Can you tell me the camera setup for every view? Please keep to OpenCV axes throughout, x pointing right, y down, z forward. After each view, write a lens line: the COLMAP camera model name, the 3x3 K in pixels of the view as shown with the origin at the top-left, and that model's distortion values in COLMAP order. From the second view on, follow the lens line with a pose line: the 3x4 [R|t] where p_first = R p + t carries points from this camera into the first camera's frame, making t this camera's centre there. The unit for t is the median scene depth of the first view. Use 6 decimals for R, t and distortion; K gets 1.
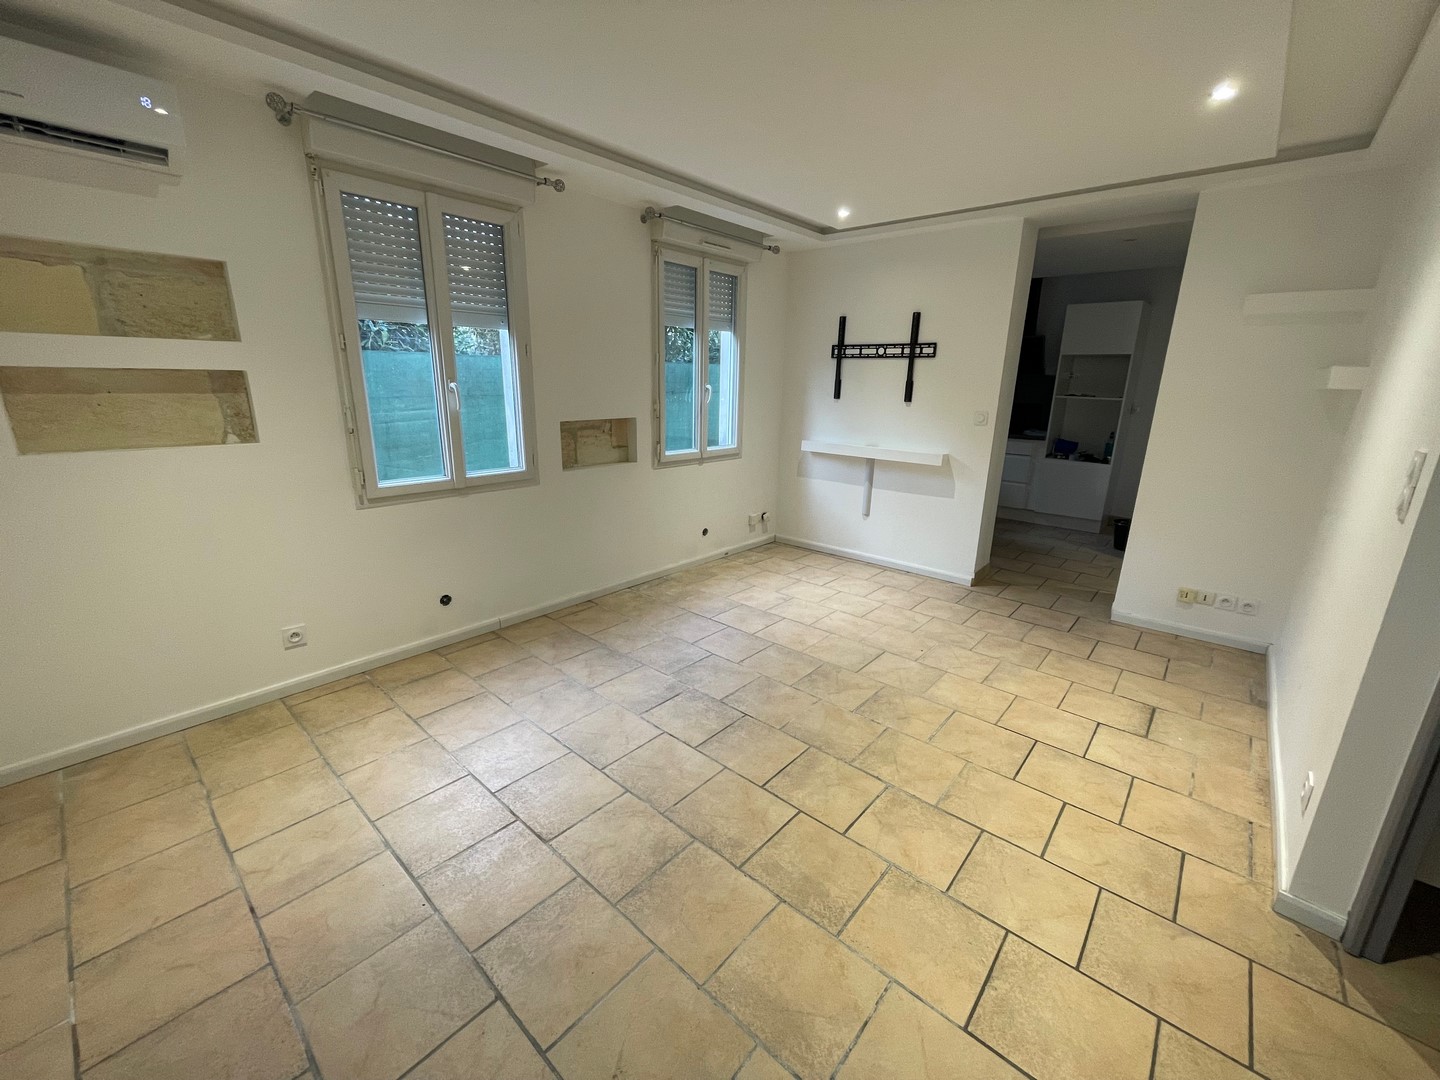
lens RADIAL K [[581.7, 0, 719.7], [0, 581.7, 537.6], [0, 0, 1]] dist [-0.002661, -0.000089]
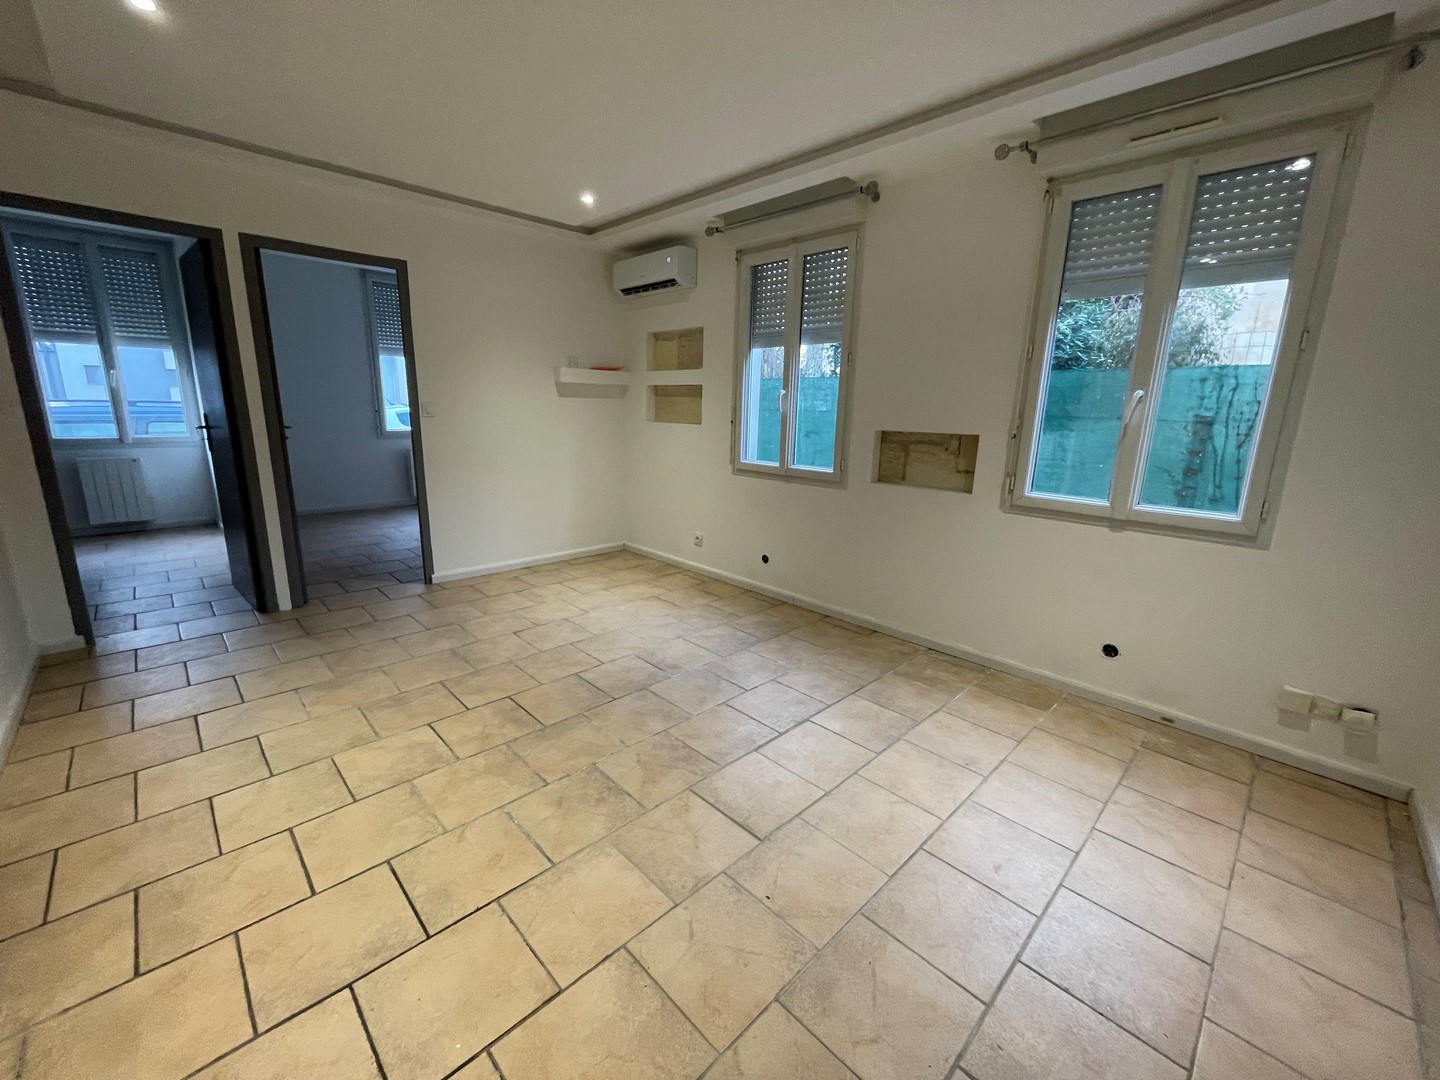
lens RADIAL K [[581.7, 0, 719.5], [0, 581.7, 537.9], [0, 0, 1]] dist [-0.002661, -0.000089]
pose [[-0.072036, 0.200438, -0.977054, 0.847419], [-0.288470, 0.933547, 0.212781, -0.195051], [0.954775, 0.297179, -0.009428, 0.972790]]
